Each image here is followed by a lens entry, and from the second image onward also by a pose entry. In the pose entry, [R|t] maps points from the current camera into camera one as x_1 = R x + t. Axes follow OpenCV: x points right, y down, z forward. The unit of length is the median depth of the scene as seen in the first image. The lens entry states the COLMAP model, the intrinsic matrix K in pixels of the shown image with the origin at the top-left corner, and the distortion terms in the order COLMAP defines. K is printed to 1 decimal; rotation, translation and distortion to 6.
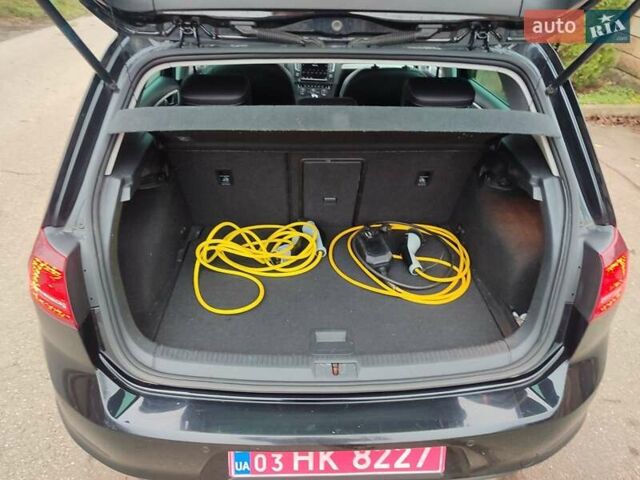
lens RADIAL K [[455.0, 0, 325.3], [0, 455.0, 241.8], [0, 0, 1]] dist [0.031858, -0.022513]
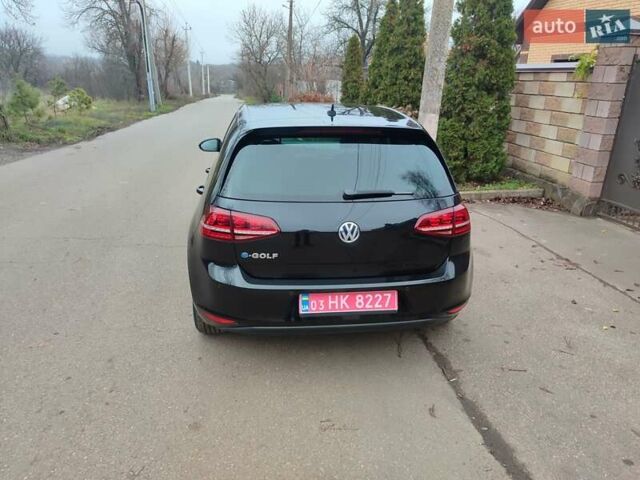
lens RADIAL K [[455.0, 0, 323.3], [0, 455.0, 237.8], [0, 0, 1]] dist [0.031858, -0.022513]
pose [[0.995654, -0.030865, 0.087869, -0.272501], [0.051825, 0.967532, -0.247377, 0.698615], [-0.077380, 0.250856, 0.964927, -1.154526]]
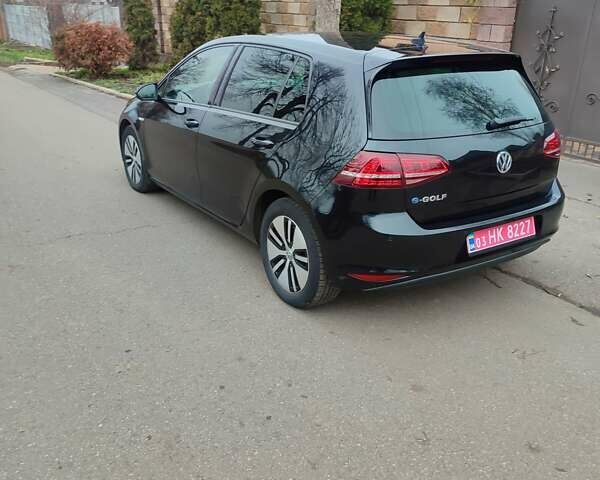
lens RADIAL K [[560.7, 0, 299.2], [0, 560.7, 242.1], [0, 0, 1]] dist [0.012871, 0.000000]
pose [[0.864764, -0.197927, 0.461527, -2.007140], [0.279139, 0.953443, -0.114136, 0.536466], [-0.417450, 0.227531, 0.879753, -0.909650]]
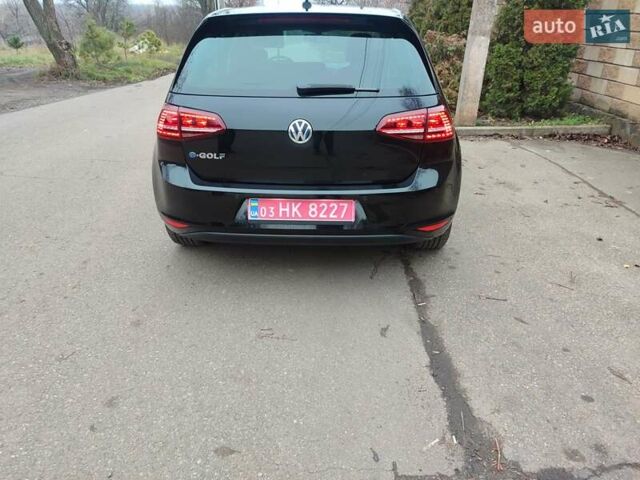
lens RADIAL K [[455.0, 0, 323.1], [0, 455.0, 237.8], [0, 0, 1]] dist [0.031858, -0.022513]
pose [[0.997582, 0.011639, -0.068511, 0.260660], [-0.021728, 0.988688, -0.148406, 0.879888], [0.066008, 0.149536, 0.986550, -0.952386]]
